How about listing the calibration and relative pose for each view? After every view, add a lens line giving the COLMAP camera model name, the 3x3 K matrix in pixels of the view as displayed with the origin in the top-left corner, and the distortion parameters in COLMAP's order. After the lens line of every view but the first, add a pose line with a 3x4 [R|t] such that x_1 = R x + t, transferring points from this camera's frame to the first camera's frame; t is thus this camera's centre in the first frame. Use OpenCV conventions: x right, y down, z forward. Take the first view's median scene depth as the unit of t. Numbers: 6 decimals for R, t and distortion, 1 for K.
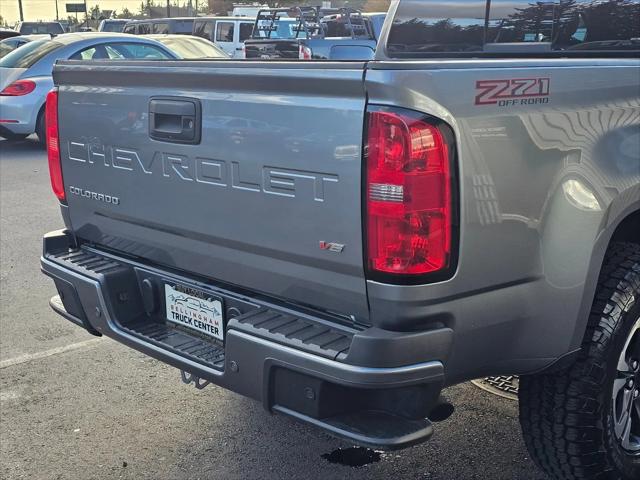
lens RADIAL K [[859.2, 0, 308.8], [0, 859.2, 238.5], [0, 0, 1]] dist [0.035842, -0.044370]
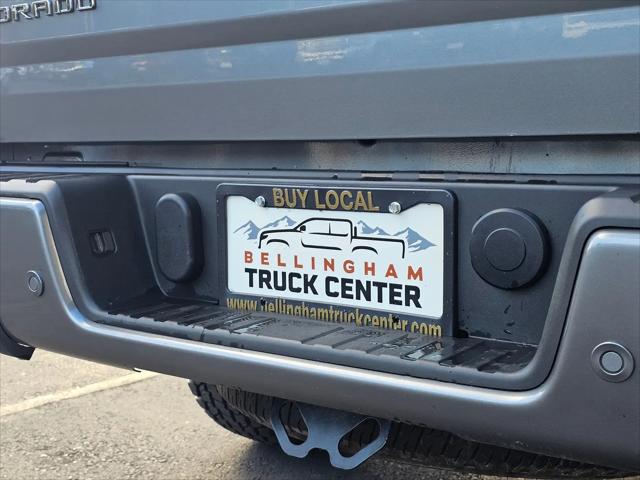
lens RADIAL K [[859.2, 0, 308.8], [0, 859.2, 238.5], [0, 0, 1]] dist [0.035842, -0.044370]
pose [[0.980197, 0.002655, 0.198009, -0.213920], [0.022745, 0.991783, -0.125891, 0.123911], [-0.196717, 0.127901, 0.972082, 0.637640]]
